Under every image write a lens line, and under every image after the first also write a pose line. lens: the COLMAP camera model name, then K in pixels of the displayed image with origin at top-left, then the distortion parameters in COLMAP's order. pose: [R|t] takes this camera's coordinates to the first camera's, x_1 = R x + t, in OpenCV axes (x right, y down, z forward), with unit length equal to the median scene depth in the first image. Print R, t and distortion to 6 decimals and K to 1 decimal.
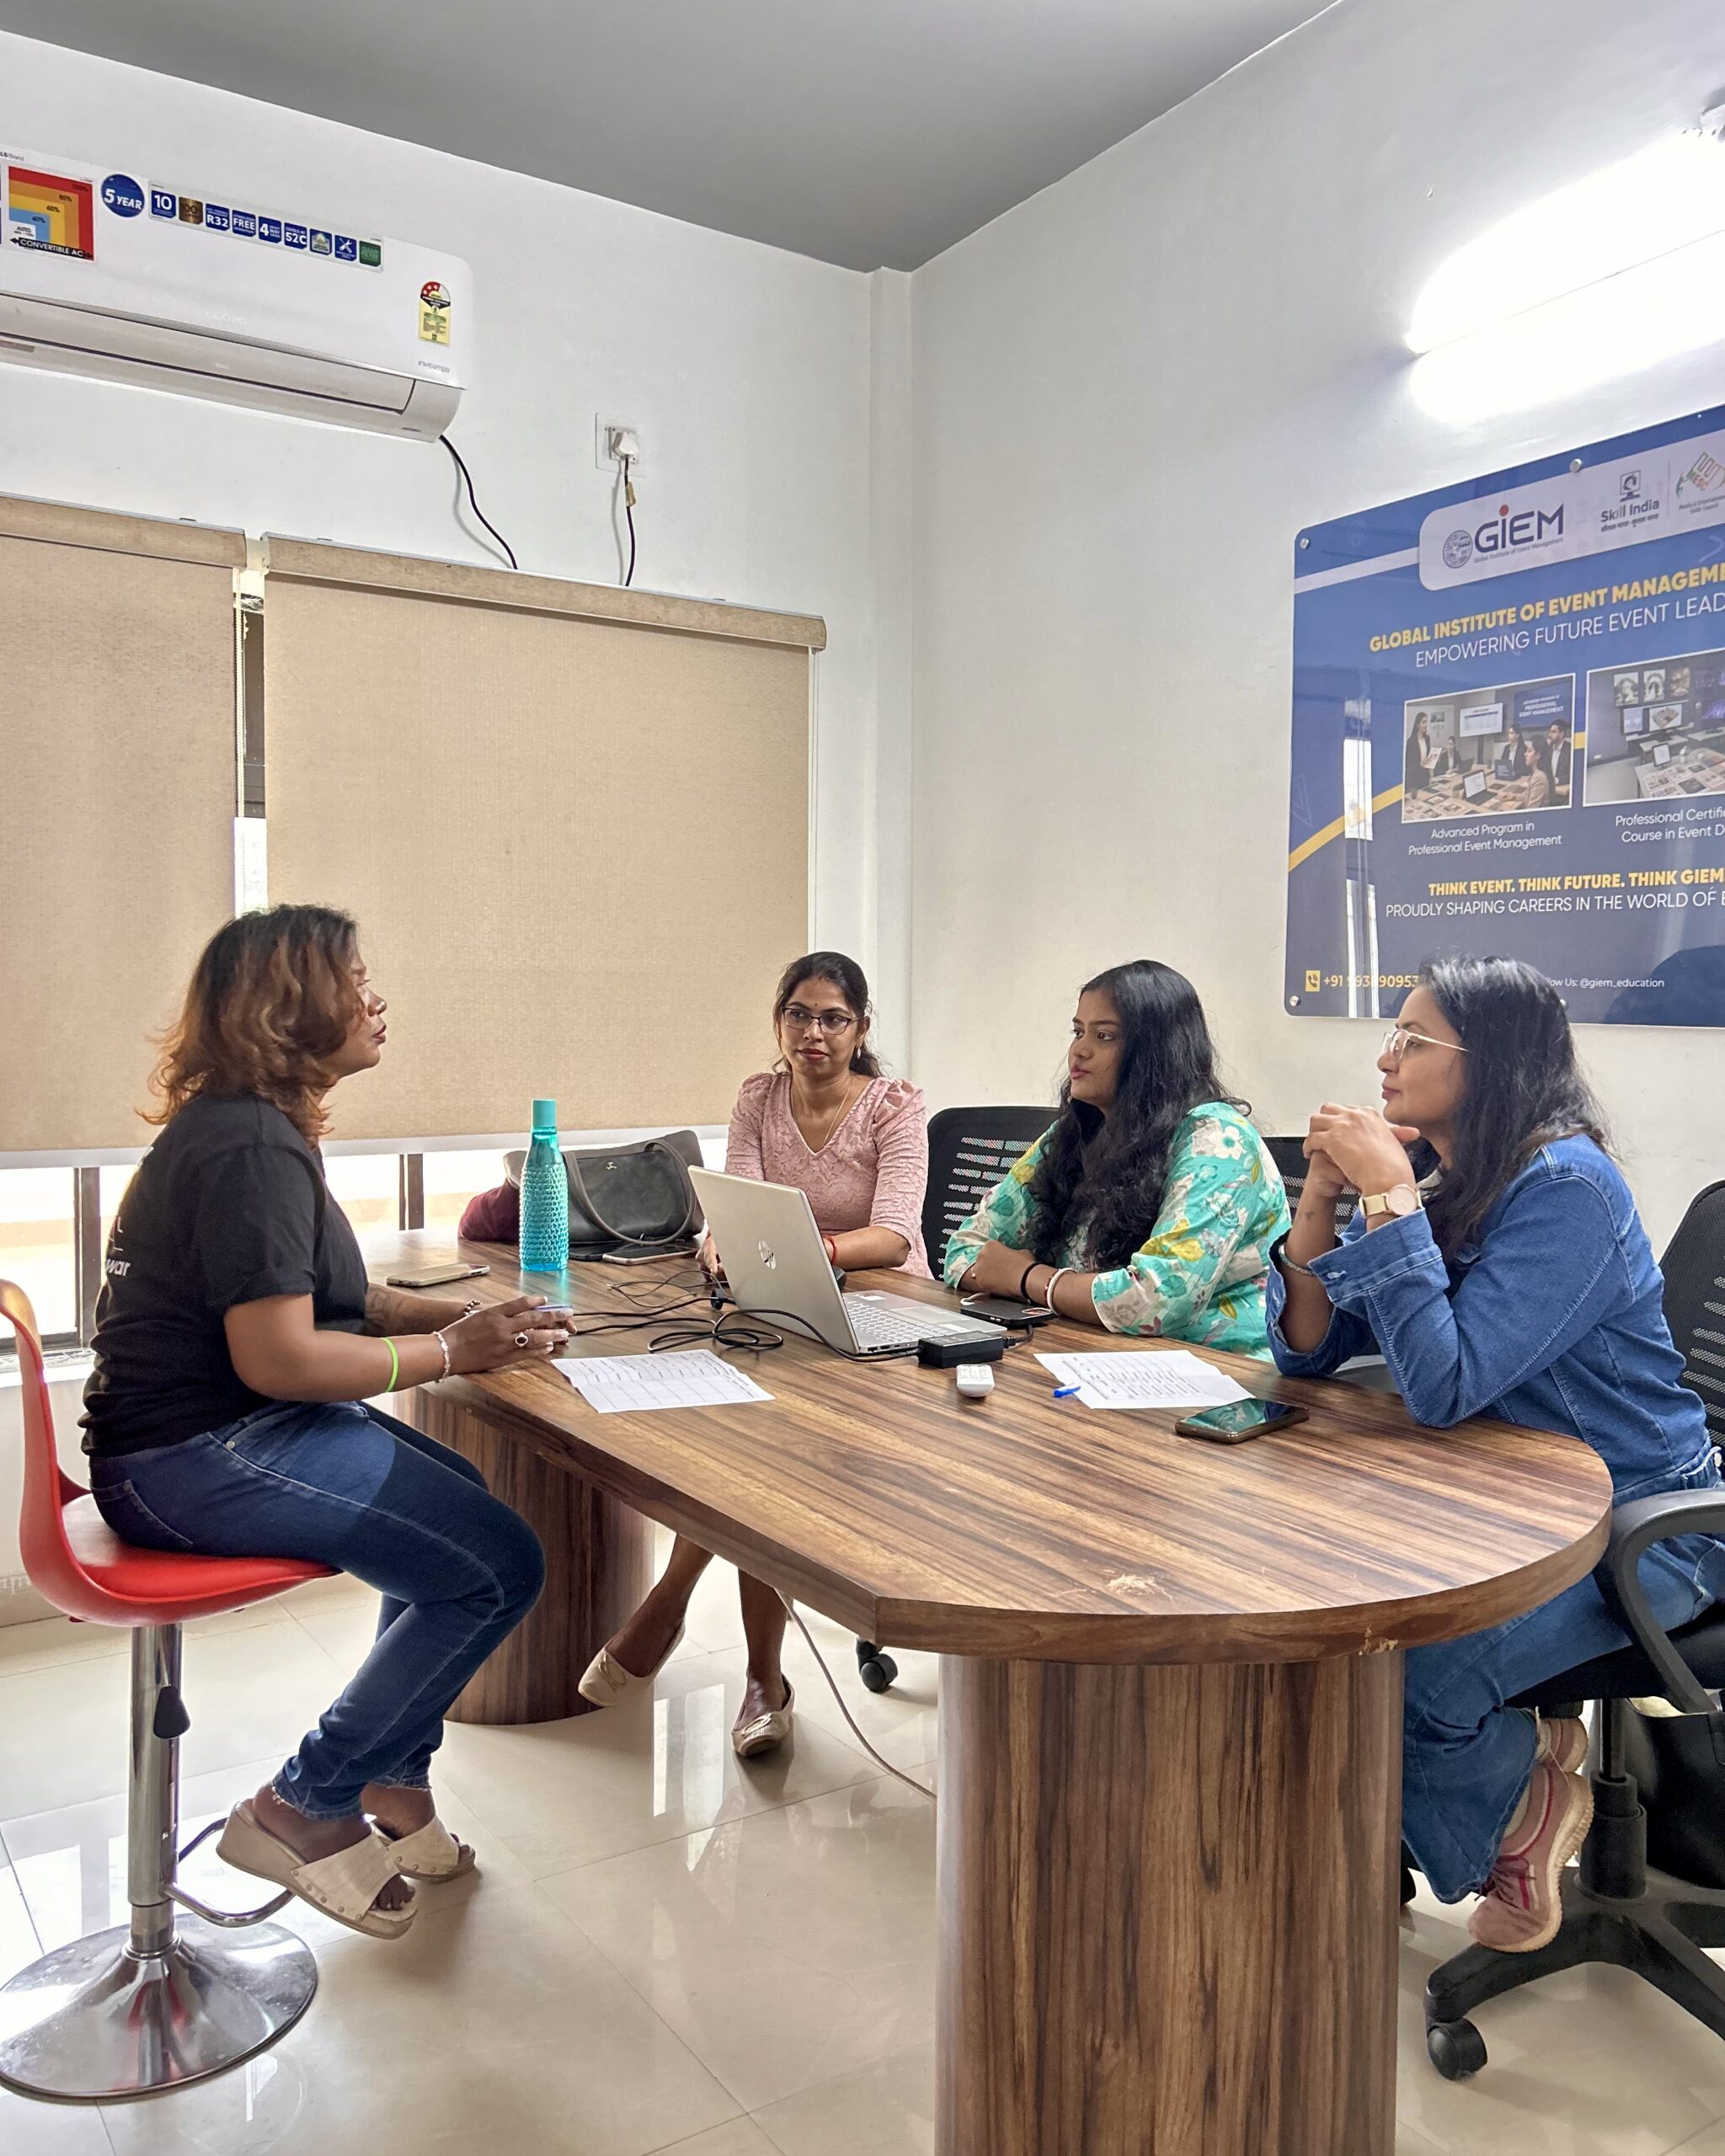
lens RADIAL K [[1764.4, 0, 862.5], [0, 1764.4, 1078.0], [0, 0, 1]] dist [-0.001325, 0.001148]
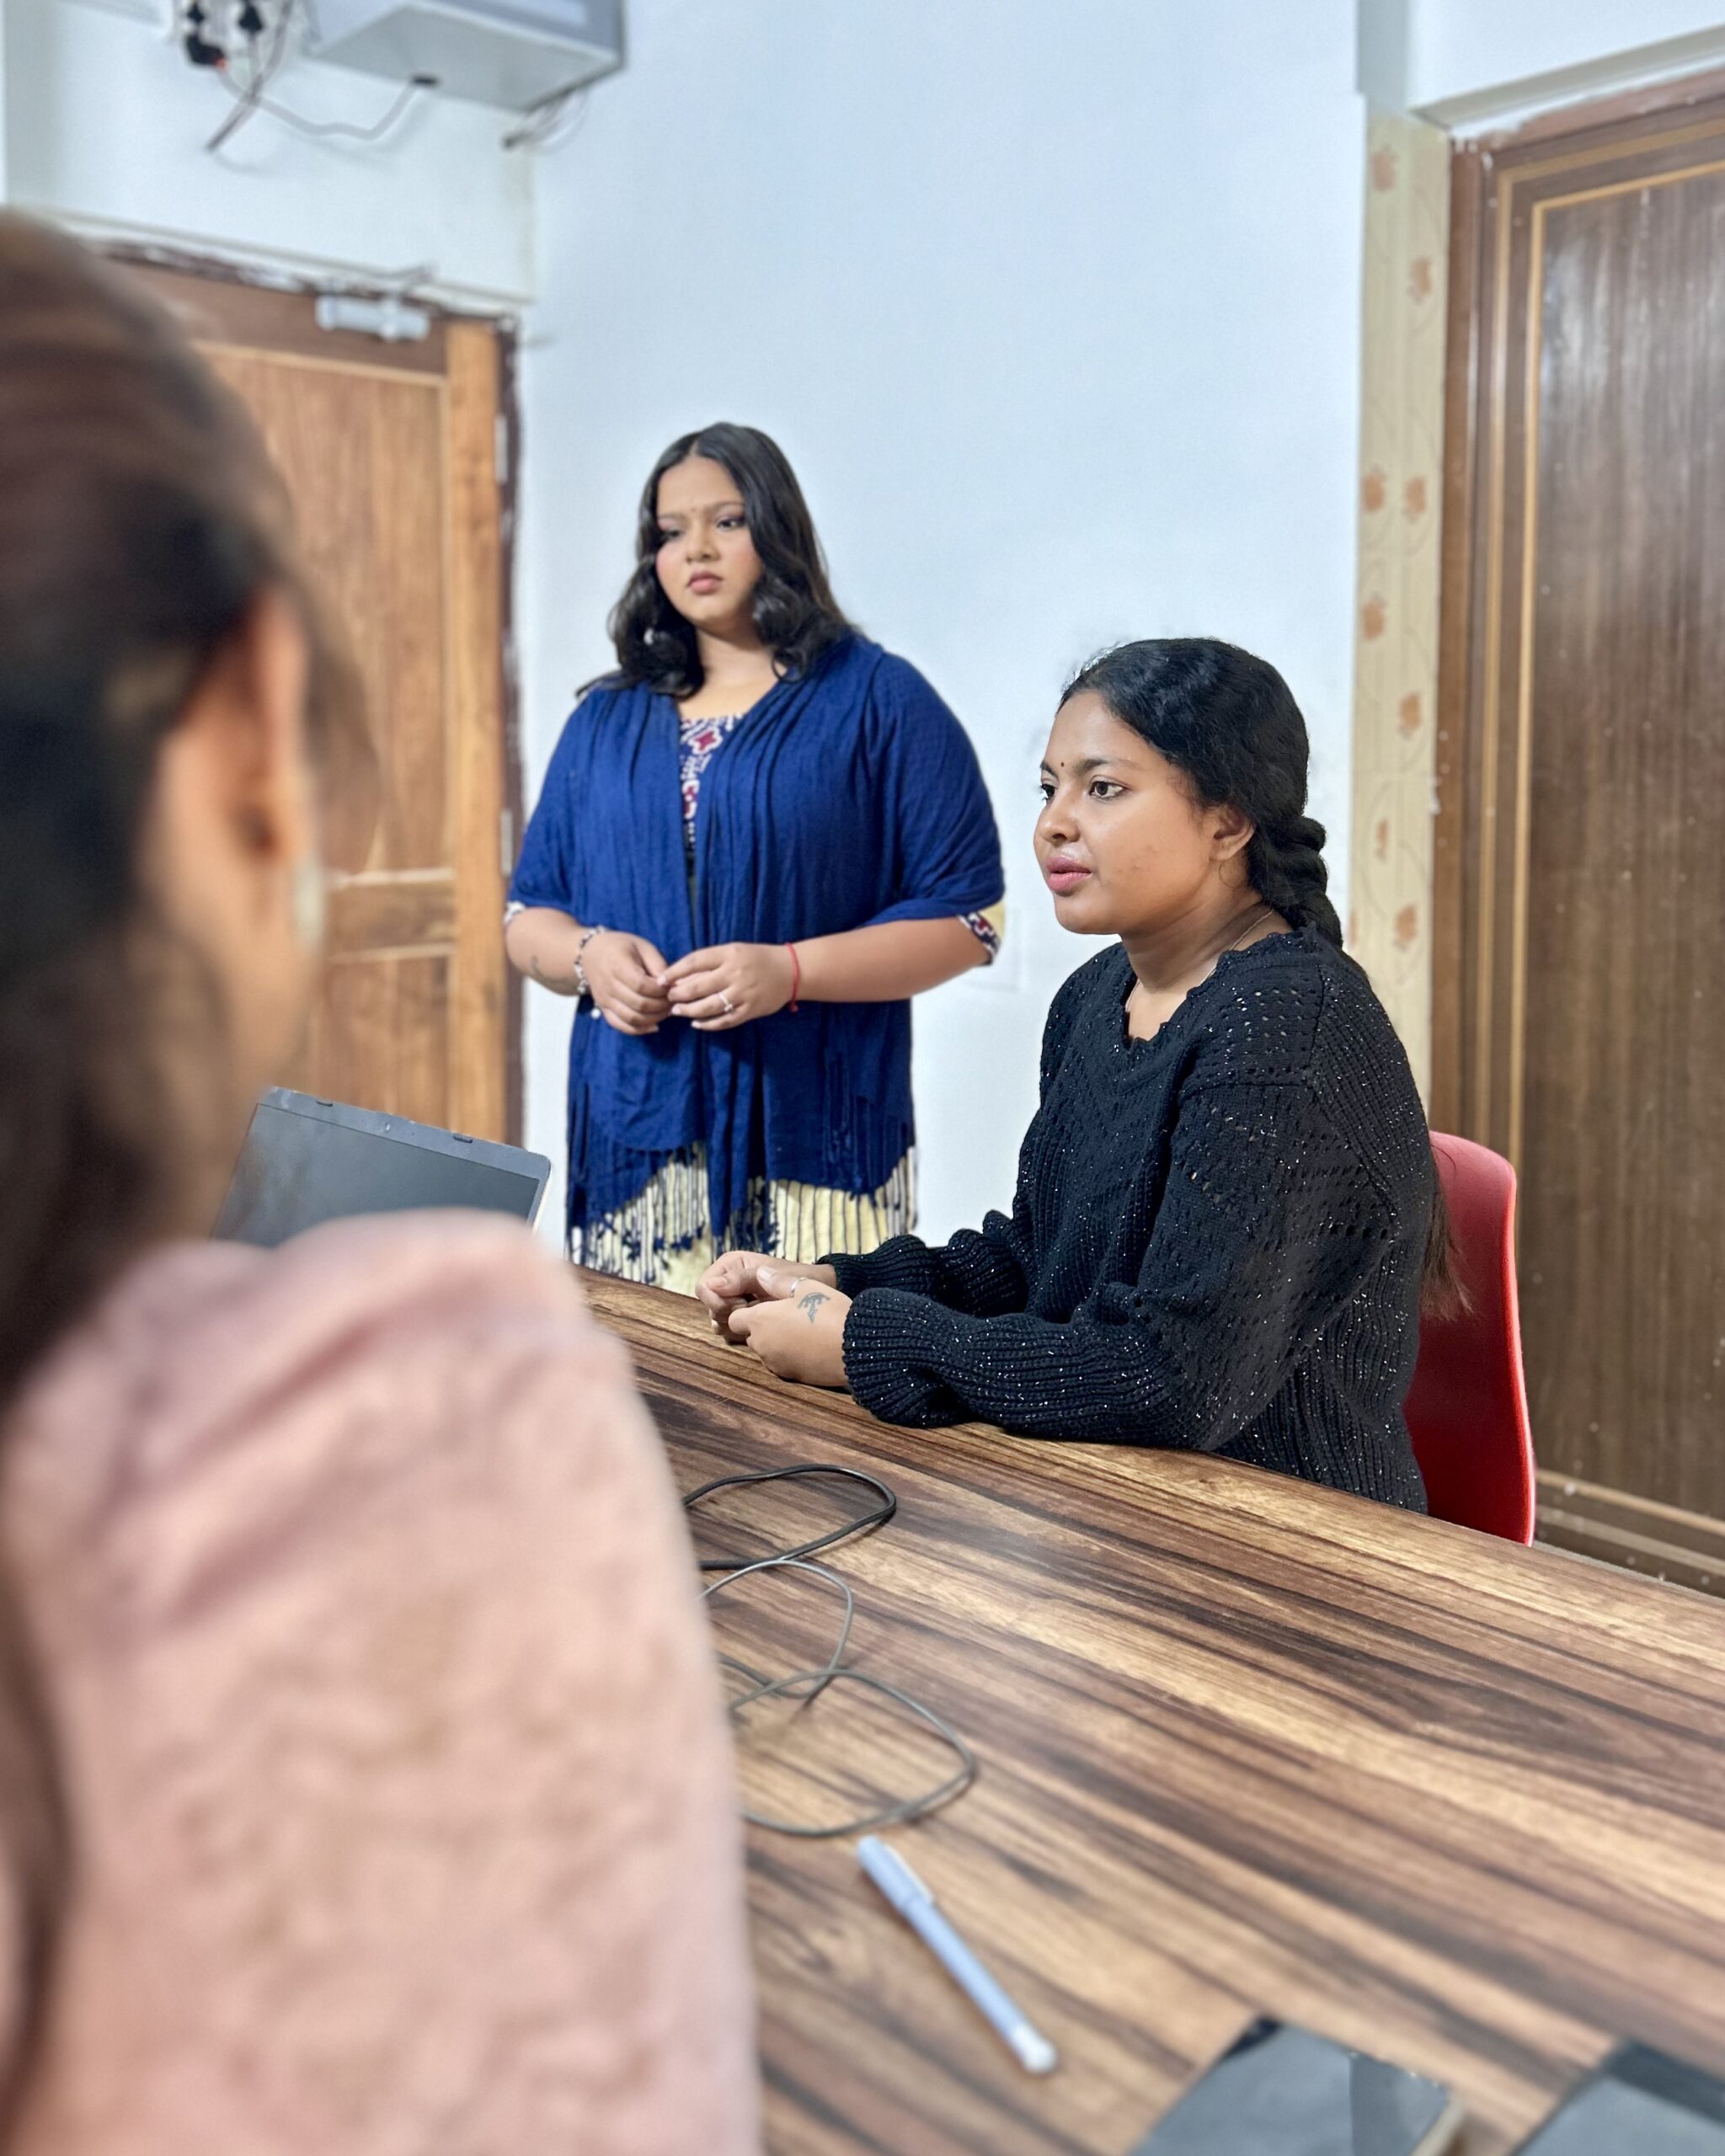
lens RADIAL K [[1977.1, 0, 862.5], [0, 1977.1, 1078.0], [0, 0, 1]] dist [0.003569, -0.006180]
pose [[-0.981495, 0.035864, -0.188097, 0.265604], [-0.001547, 0.980786, 0.195079, -0.045152], [0.191479, 0.191760, -0.962582, 1.475028]]
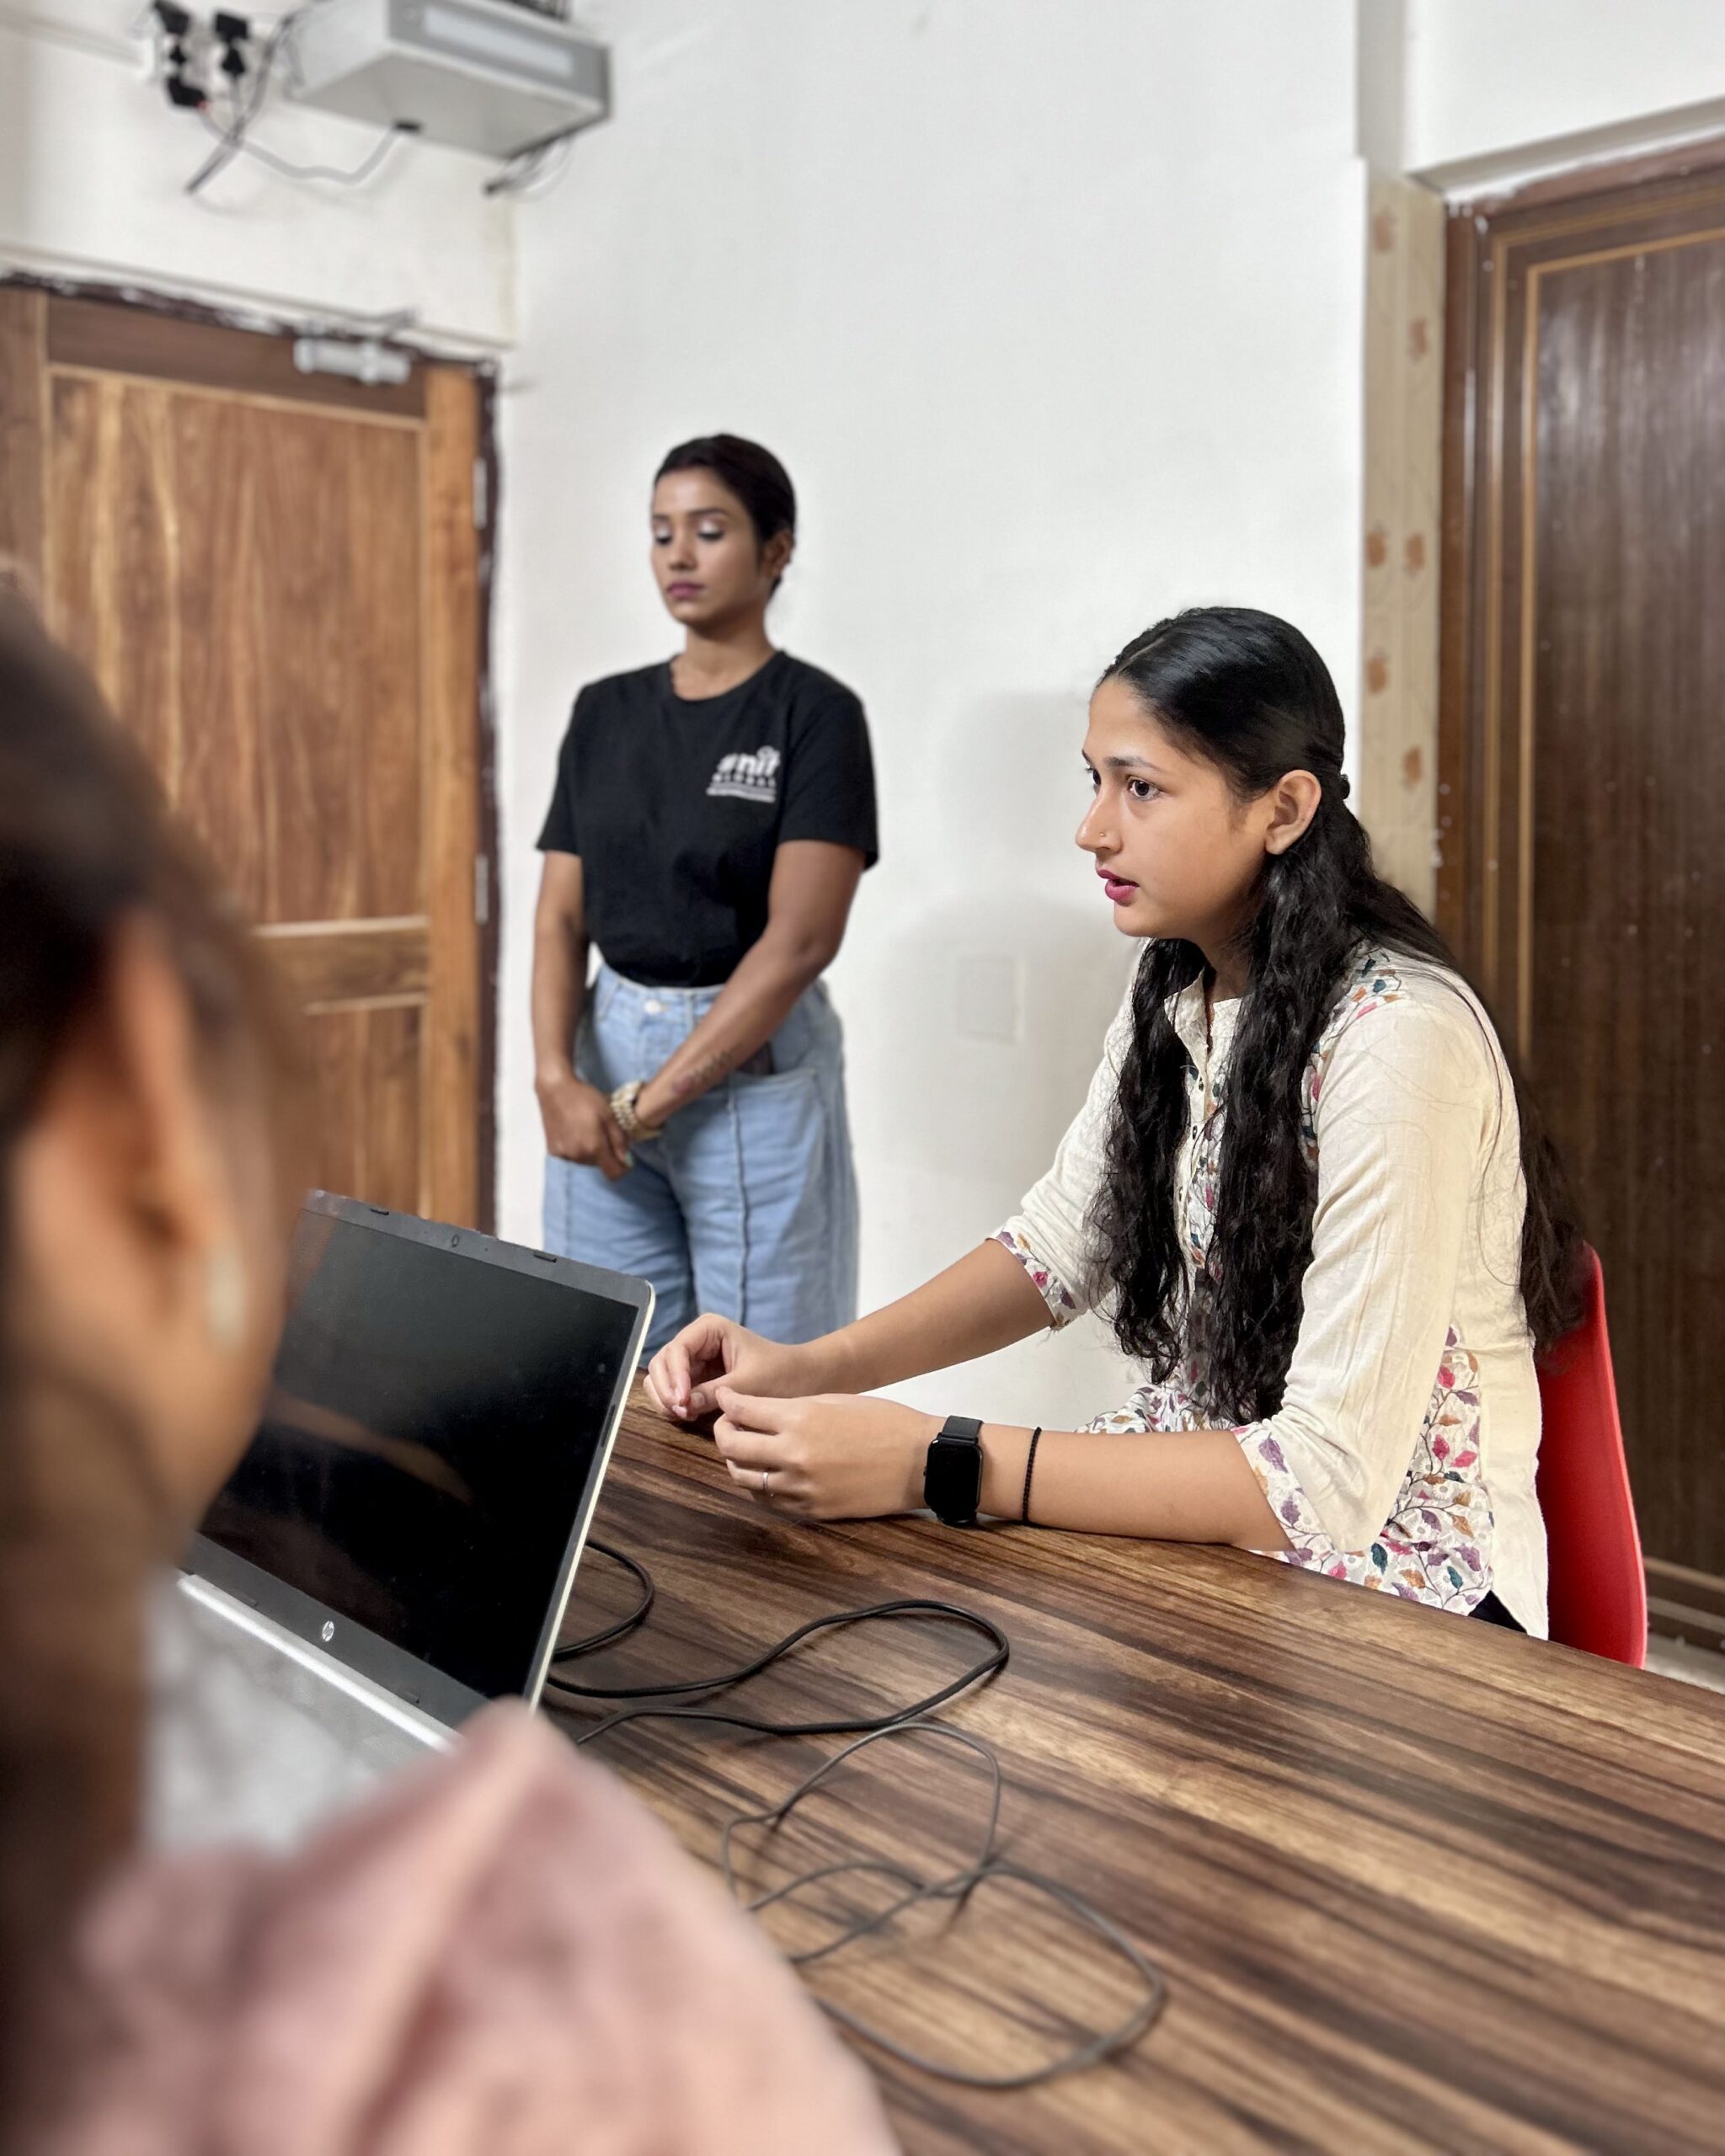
lens RADIAL K [[1965.0, 0, 890.3], [0, 1965.0, 1013.2], [0, 0, 1]] dist [-0.003768, 0.009983]
pose [[-0.970765, 0.030248, -0.238119, 0.310530], [-0.005926, 0.988706, 0.149752, -0.061127], [0.239959, 0.146785, -0.959622, 1.412417]]
